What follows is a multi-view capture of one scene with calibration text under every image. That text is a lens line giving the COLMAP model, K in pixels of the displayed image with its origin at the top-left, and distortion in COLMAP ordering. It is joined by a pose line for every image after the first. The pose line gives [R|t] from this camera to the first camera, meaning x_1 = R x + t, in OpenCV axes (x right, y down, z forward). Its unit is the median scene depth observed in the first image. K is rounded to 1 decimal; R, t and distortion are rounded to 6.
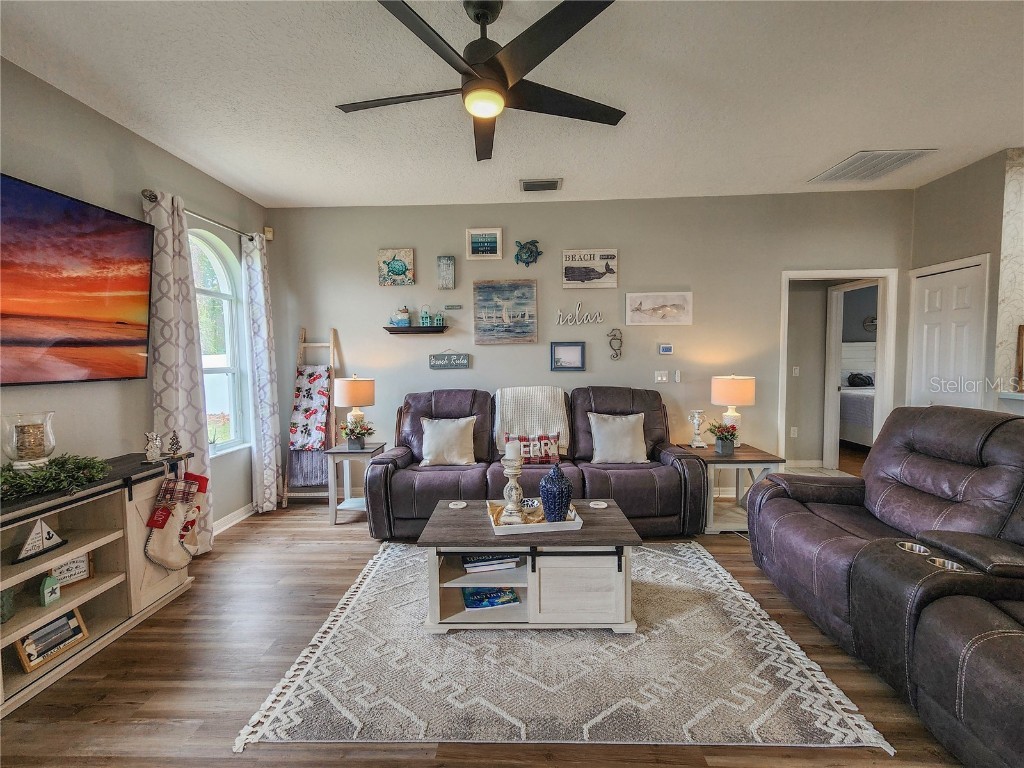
lens RADIAL K [[426.2, 0, 508.7], [0, 426.2, 381.5], [0, 0, 1]] dist [0.007281, 0.000420]
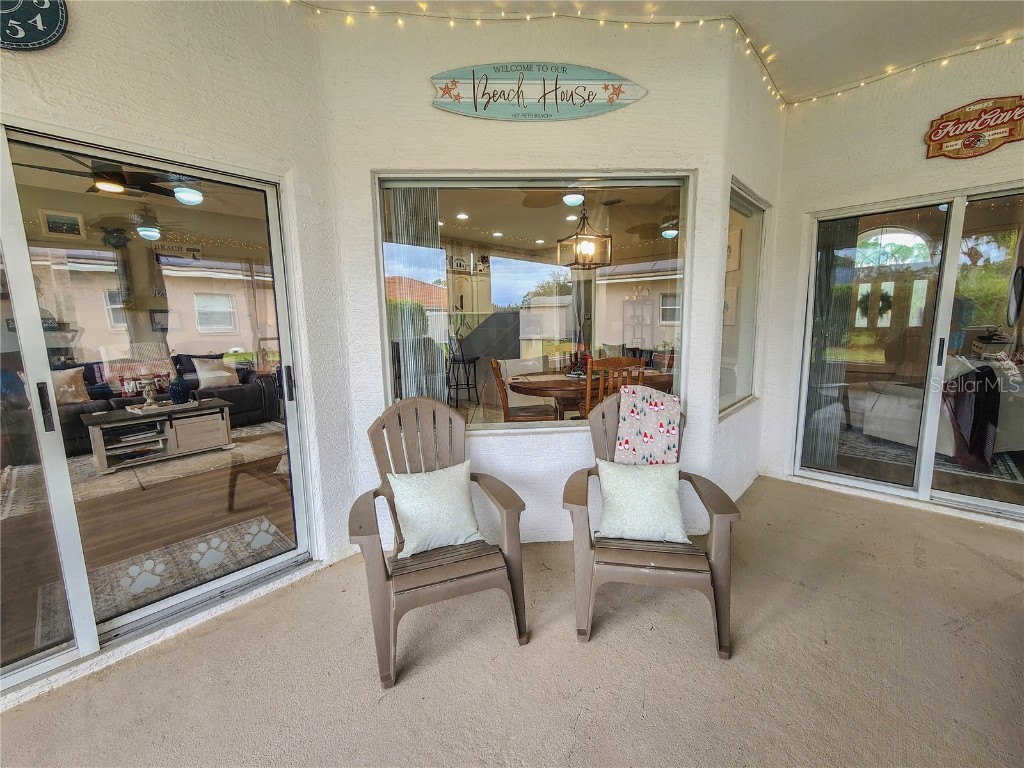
lens RADIAL K [[426.2, 0, 511.1], [0, 426.2, 382.3], [0, 0, 1]] dist [0.007281, 0.000420]
pose [[0.657429, -0.110993, 0.745297, -0.199080], [0.057615, 0.993601, 0.097150, 0.075906], [-0.751311, -0.020929, 0.659616, -0.811520]]
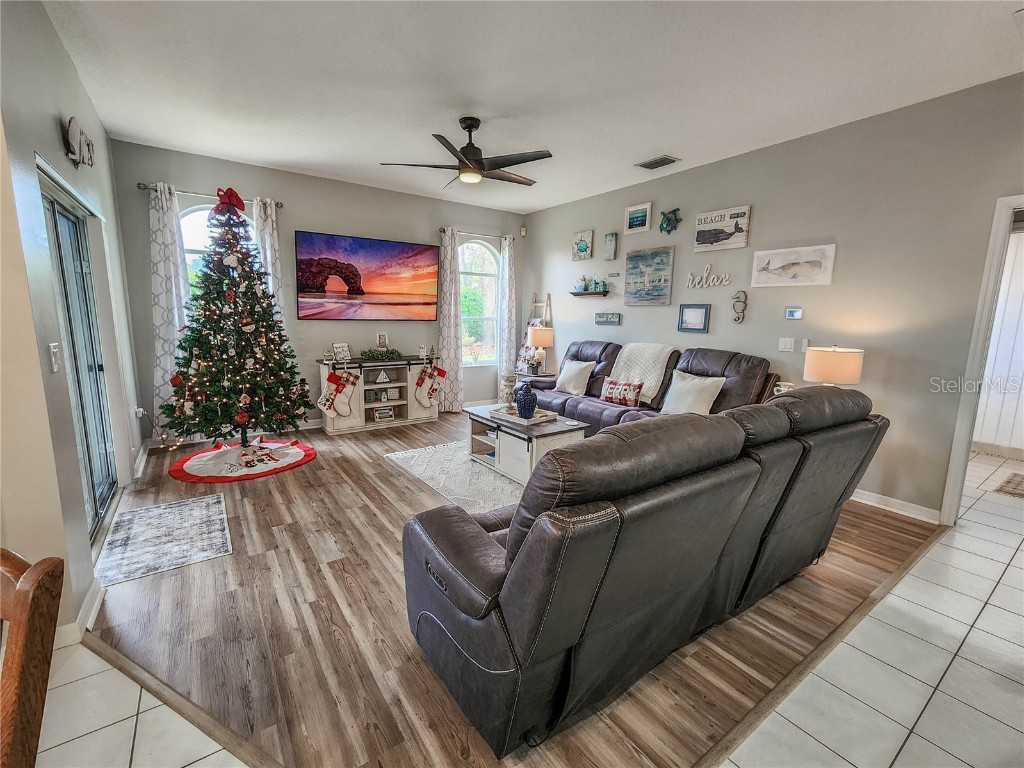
lens RADIAL K [[444.3, 0, 508.3], [0, 444.3, 381.1], [0, 0, 1]] dist [0.008800, 0.000941]
pose [[0.602544, 0.145357, -0.784737, 0.820506], [-0.072071, 0.989167, 0.127886, -0.013786], [0.794824, -0.020500, 0.606493, -0.034275]]
